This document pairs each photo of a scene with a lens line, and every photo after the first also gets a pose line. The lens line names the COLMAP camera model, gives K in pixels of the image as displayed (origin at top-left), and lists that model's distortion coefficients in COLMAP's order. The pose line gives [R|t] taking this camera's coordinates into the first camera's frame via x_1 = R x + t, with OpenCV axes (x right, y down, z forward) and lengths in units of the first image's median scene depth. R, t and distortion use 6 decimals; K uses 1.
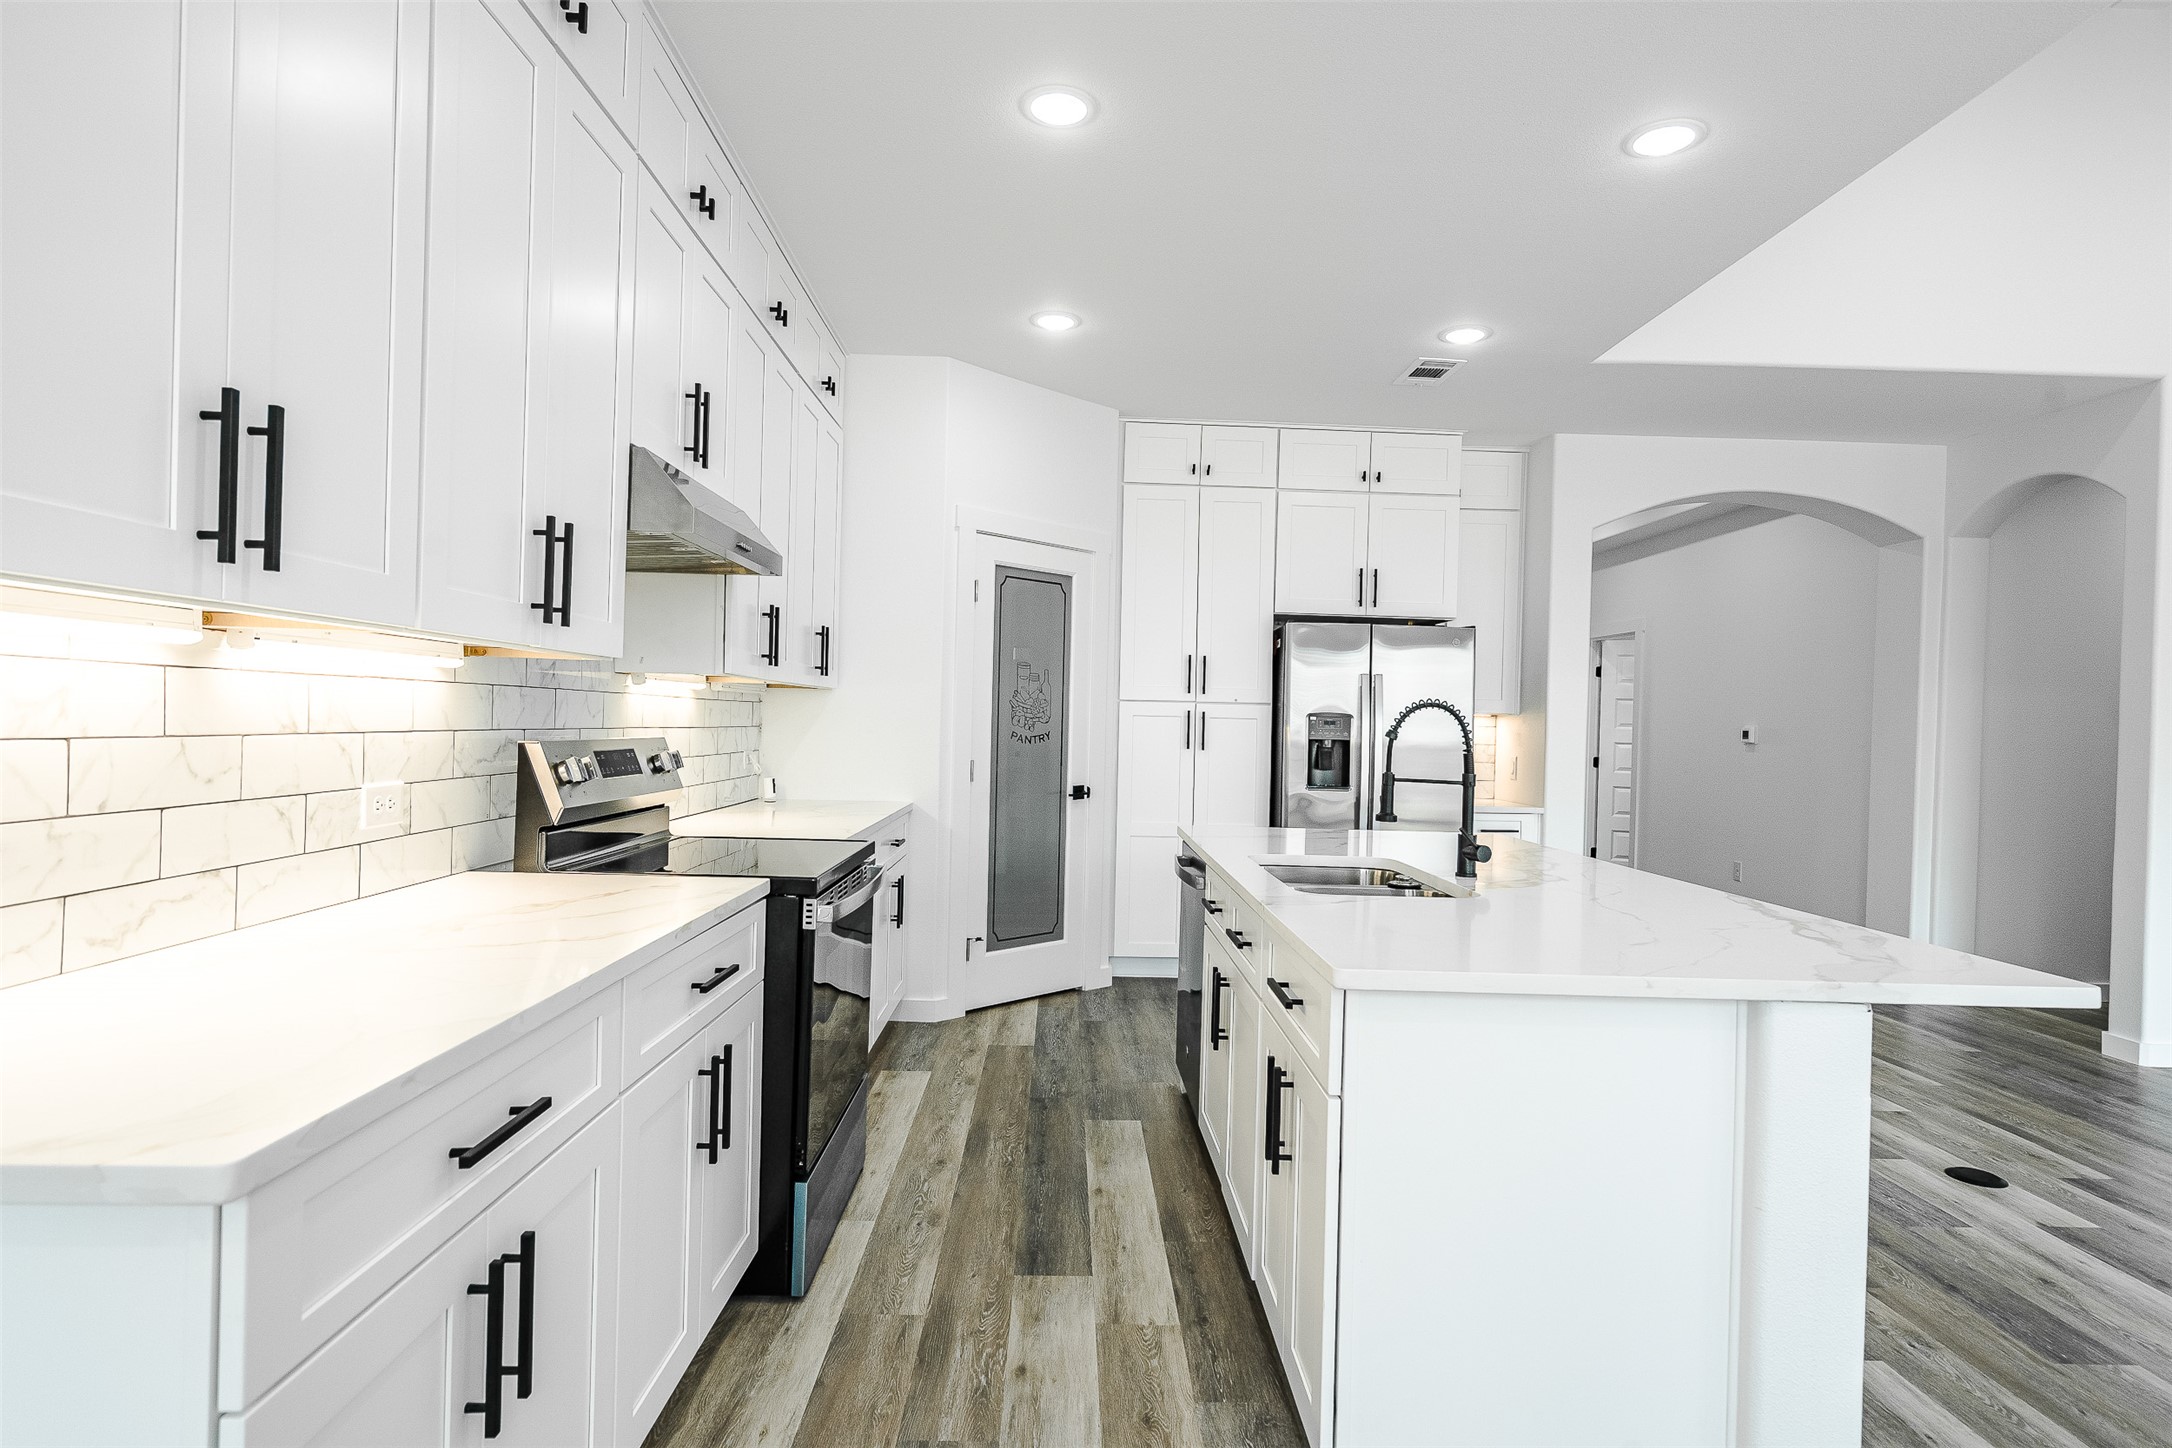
lens RADIAL K [[1142.2, 0, 1081.6], [0, 1142.2, 726.2], [0, 0, 1]] dist [0.002636, 0.003576]
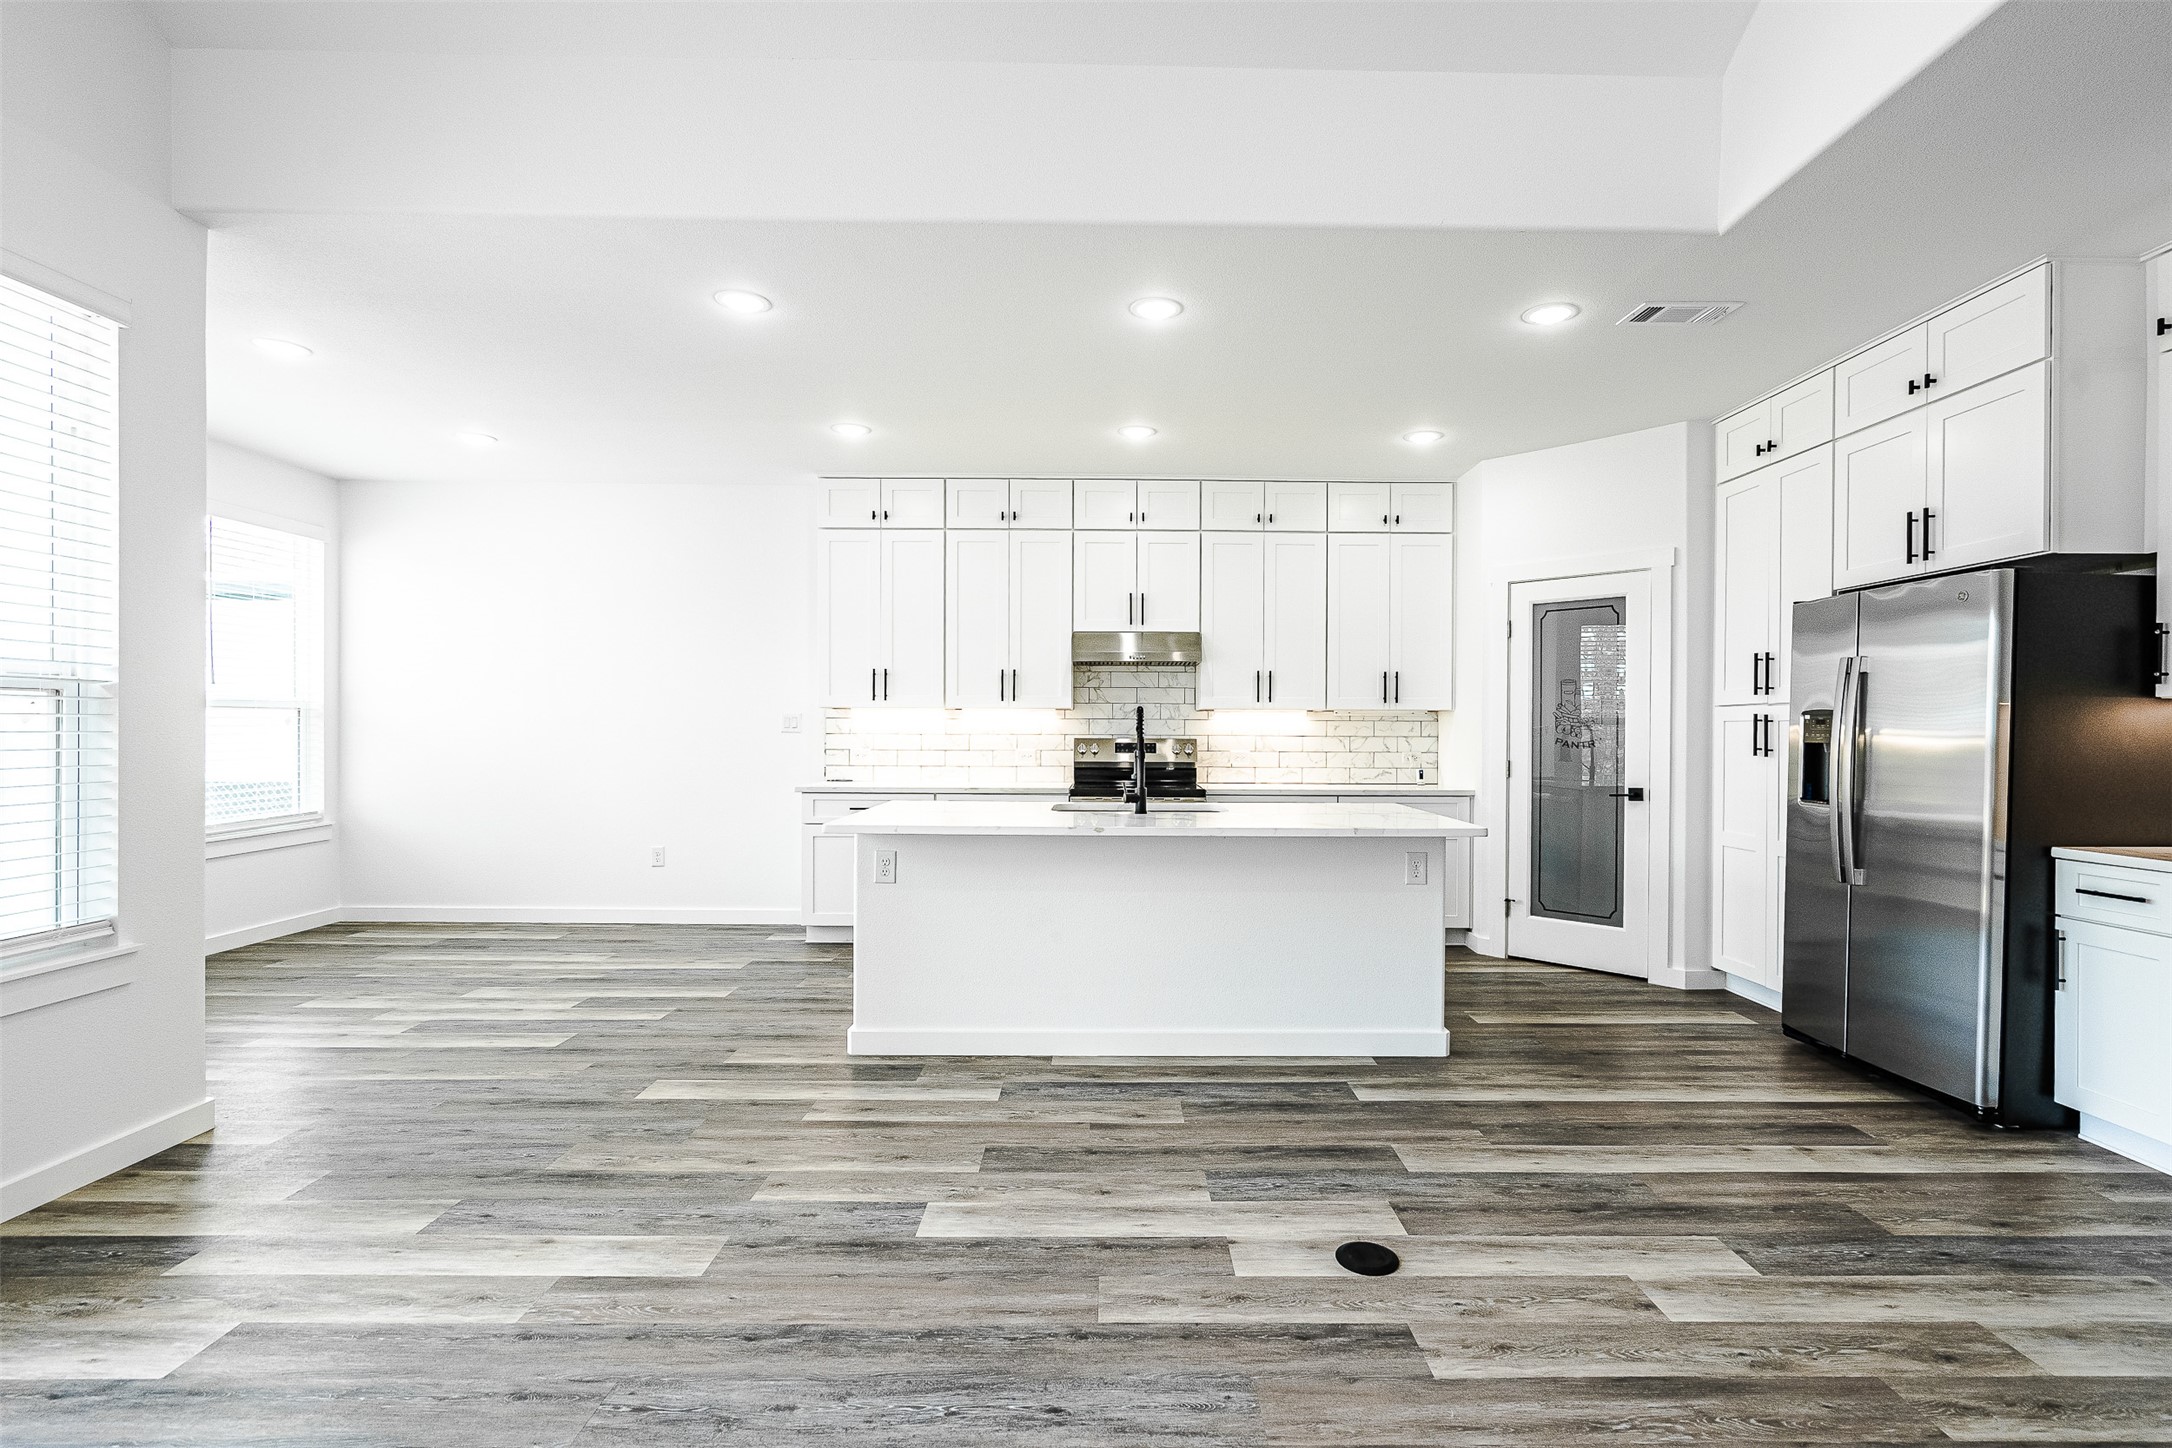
lens RADIAL K [[985.2, 0, 1125.9], [0, 985.2, 749.0], [0, 0, 1]] dist [-0.002429, 0.000581]
pose [[-0.003511, -0.006377, -0.999974, 0.922987], [-0.005773, 0.999963, -0.006356, 0.023368], [0.999977, 0.005750, -0.003547, 0.516596]]
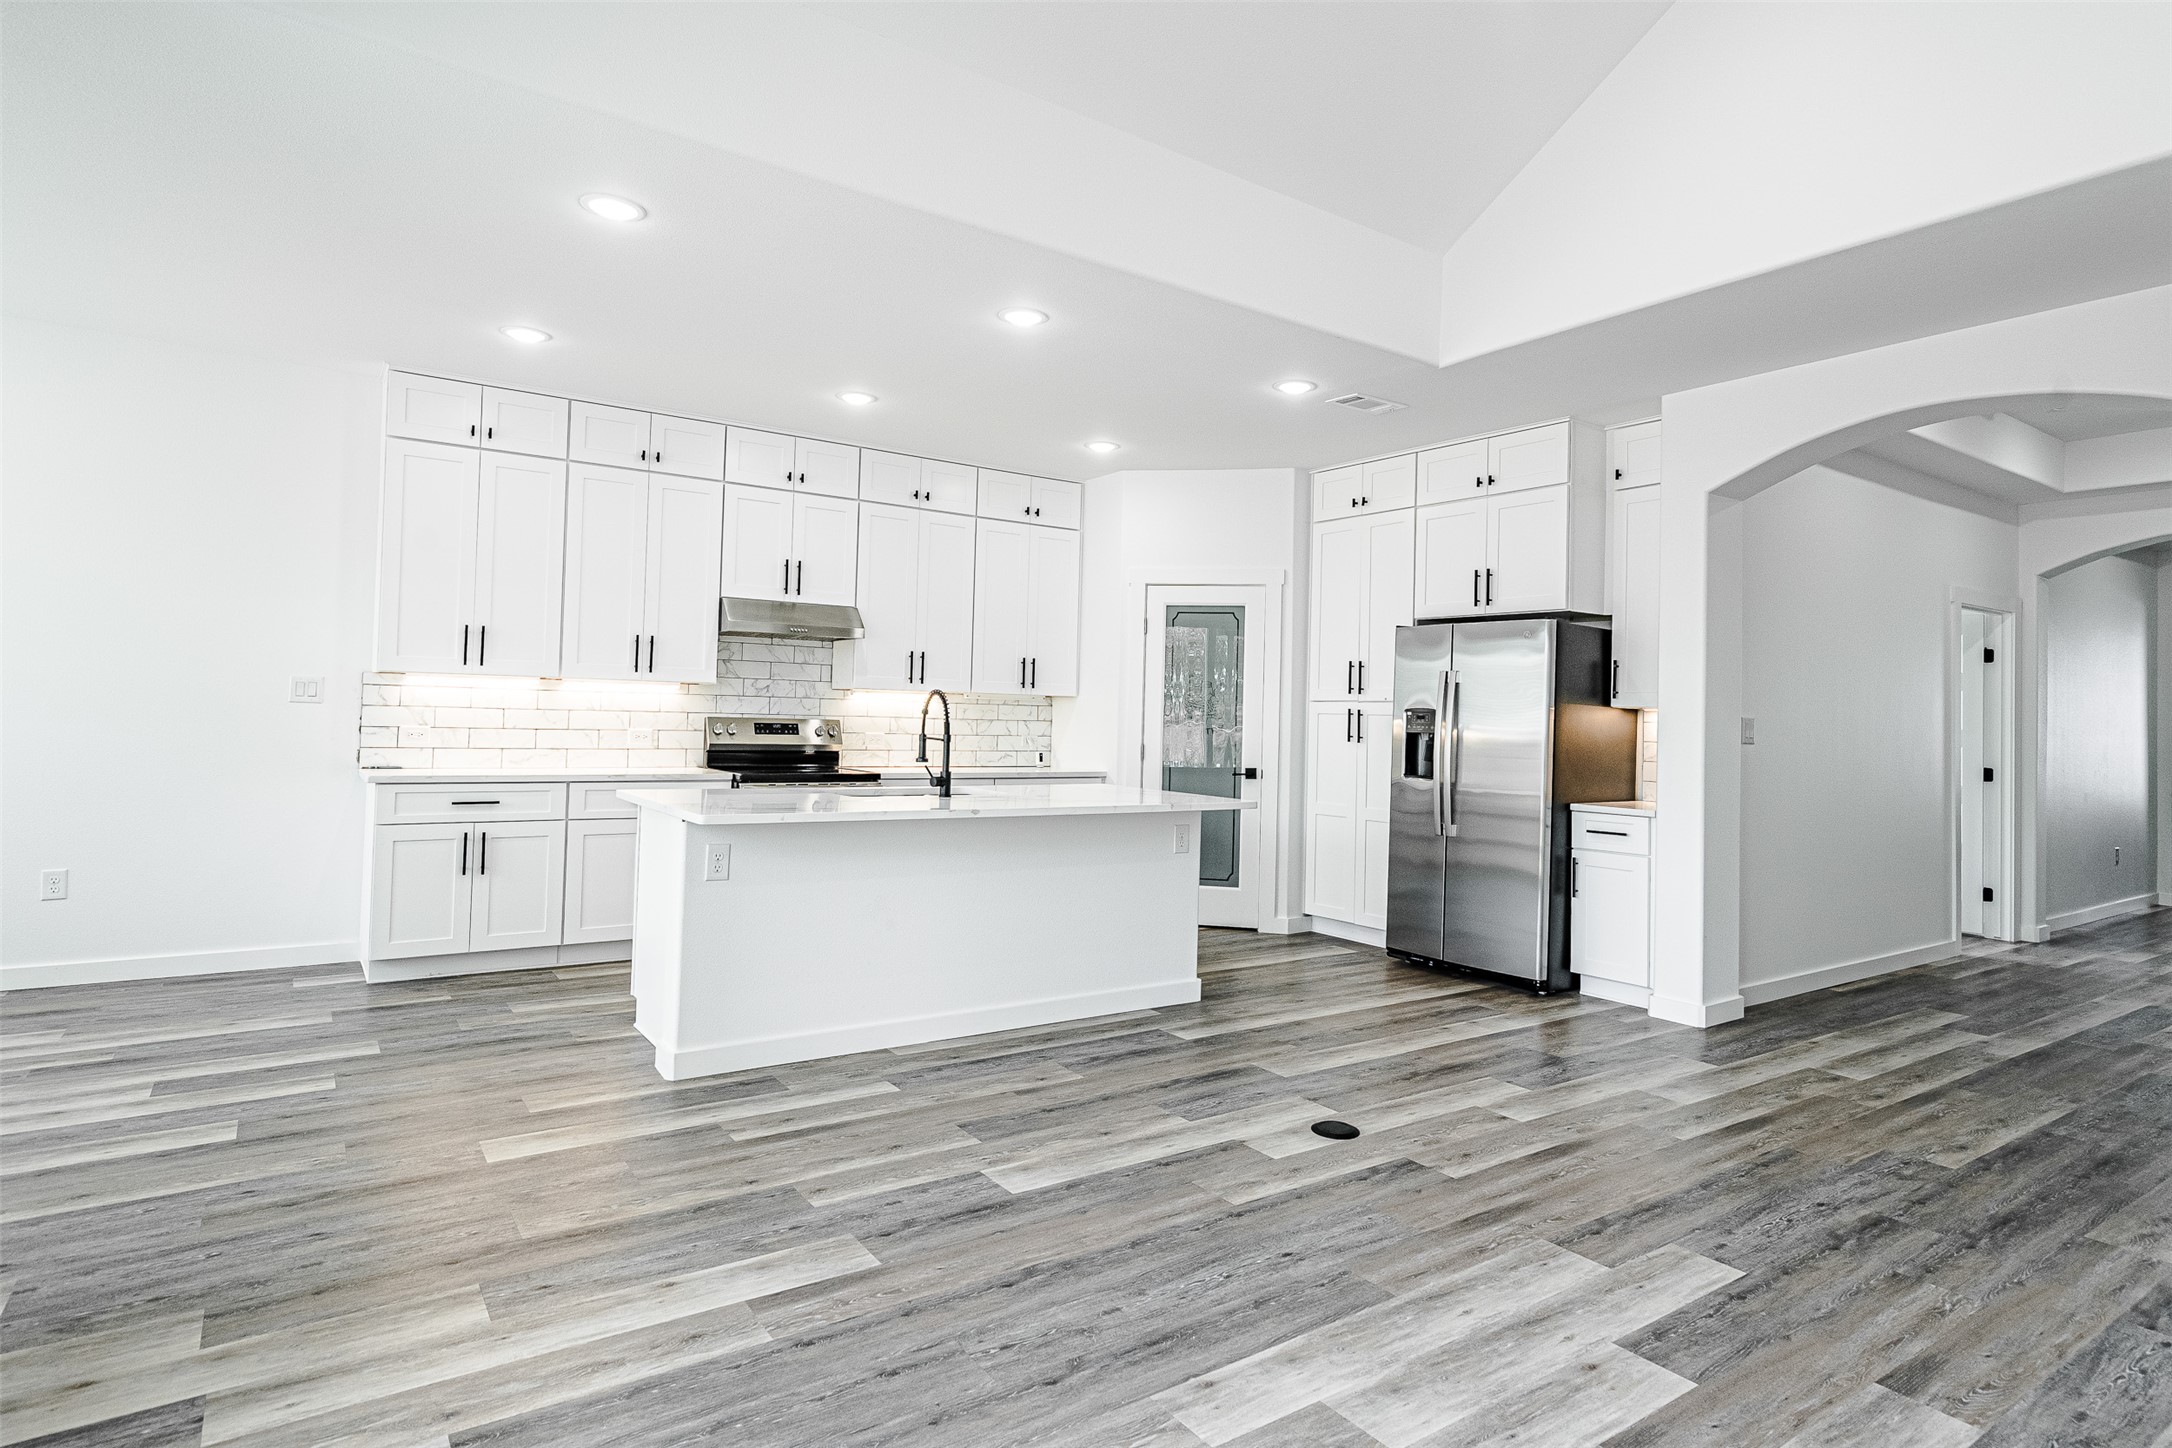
lens RADIAL K [[1142.2, 0, 1083.4], [0, 1142.2, 711.8], [0, 0, 1]] dist [0.002636, 0.003576]
pose [[0.549460, -0.014368, -0.835396, 0.958405], [-0.012393, 0.999602, -0.025344, 0.023350], [0.835428, 0.024279, 0.549064, 0.135723]]
